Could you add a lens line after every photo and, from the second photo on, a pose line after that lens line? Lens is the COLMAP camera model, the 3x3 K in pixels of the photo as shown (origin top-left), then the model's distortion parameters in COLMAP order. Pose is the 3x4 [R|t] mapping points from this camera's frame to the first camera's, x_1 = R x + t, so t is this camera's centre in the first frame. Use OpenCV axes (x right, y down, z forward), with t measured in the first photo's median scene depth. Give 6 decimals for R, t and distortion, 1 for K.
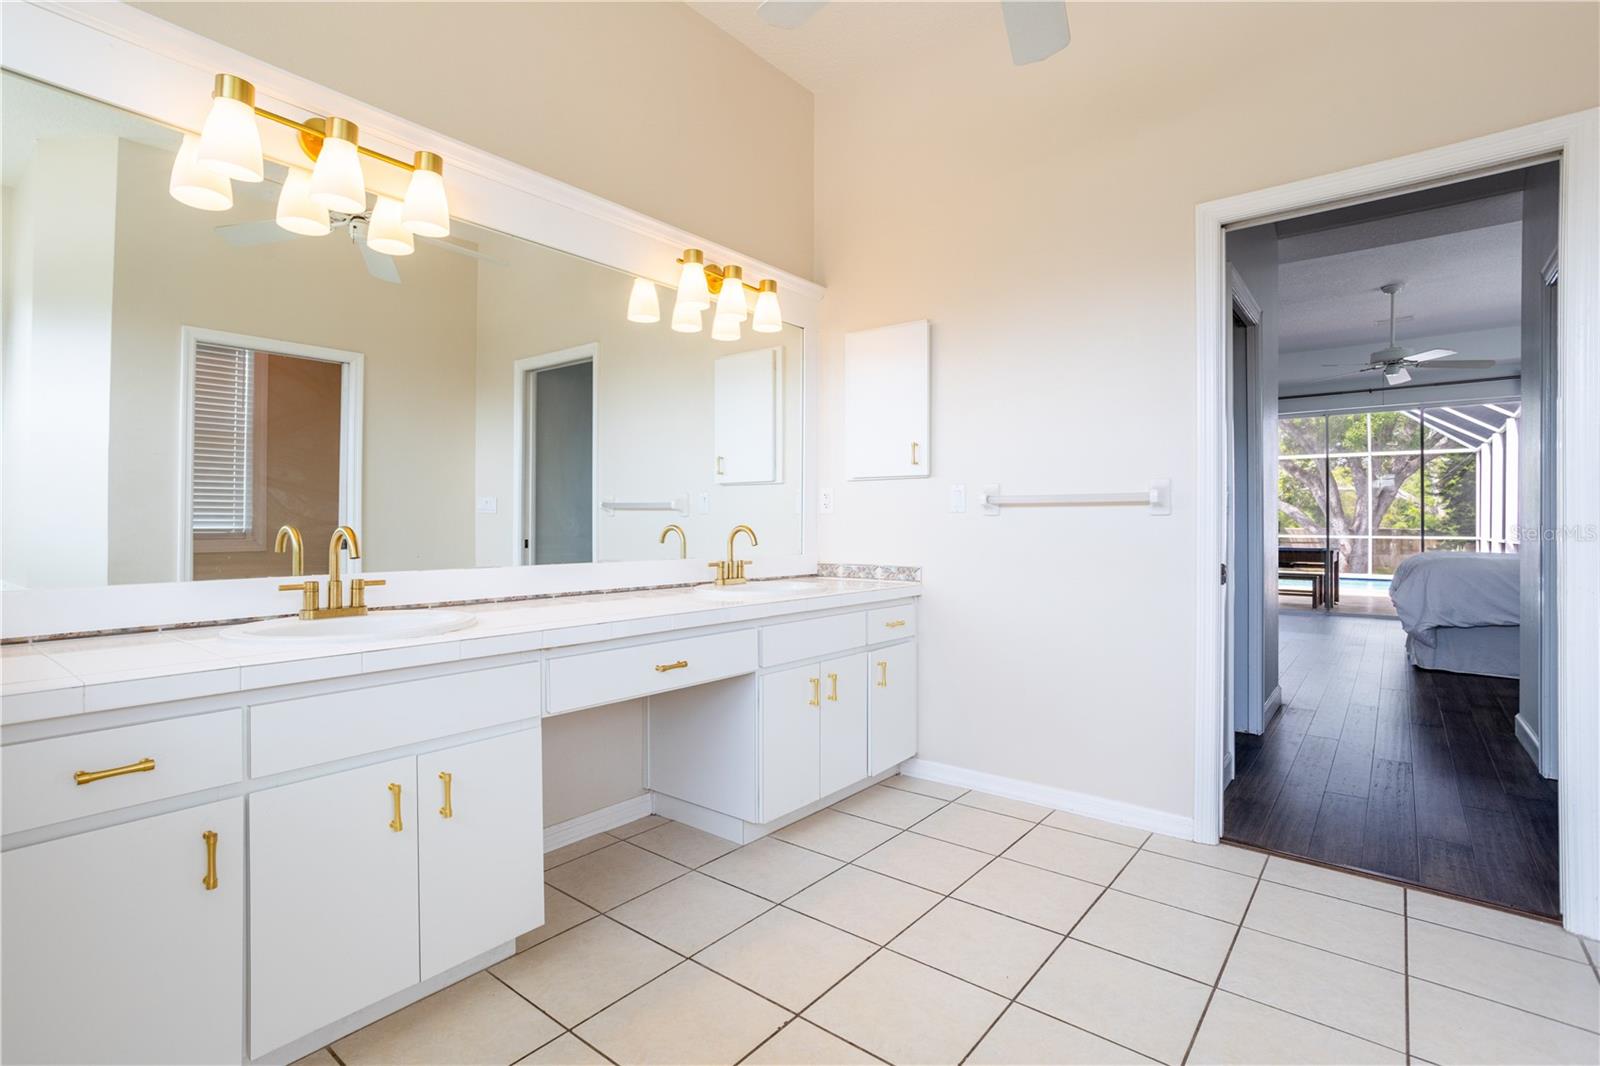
lens RADIAL K [[771.8, 0, 796.8], [0, 771.8, 517.1], [0, 0, 1]] dist [-0.051676, 0.028336]
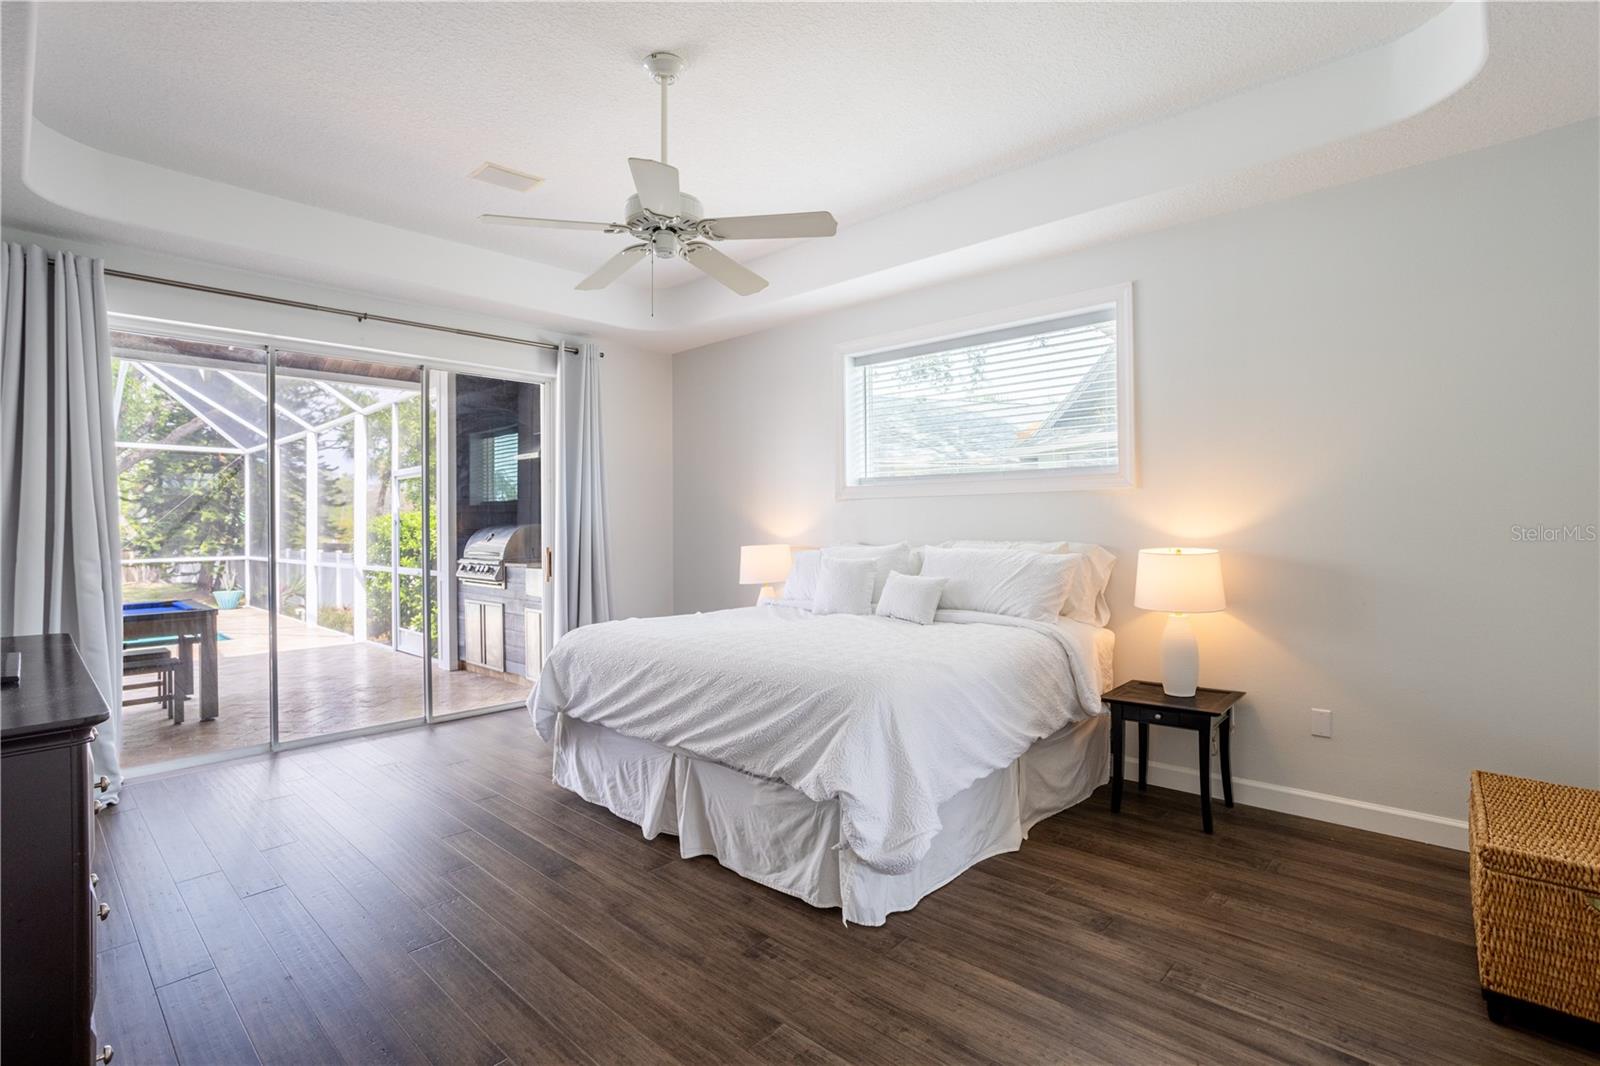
lens RADIAL K [[771.8, 0, 796.8], [0, 771.8, 517.1], [0, 0, 1]] dist [-0.051676, 0.028336]
pose [[0.092746, 0.003095, 0.995685, 0.124288], [0.003072, 0.999990, -0.003394, -0.011687], [-0.995685, 0.003373, 0.092735, 0.315392]]
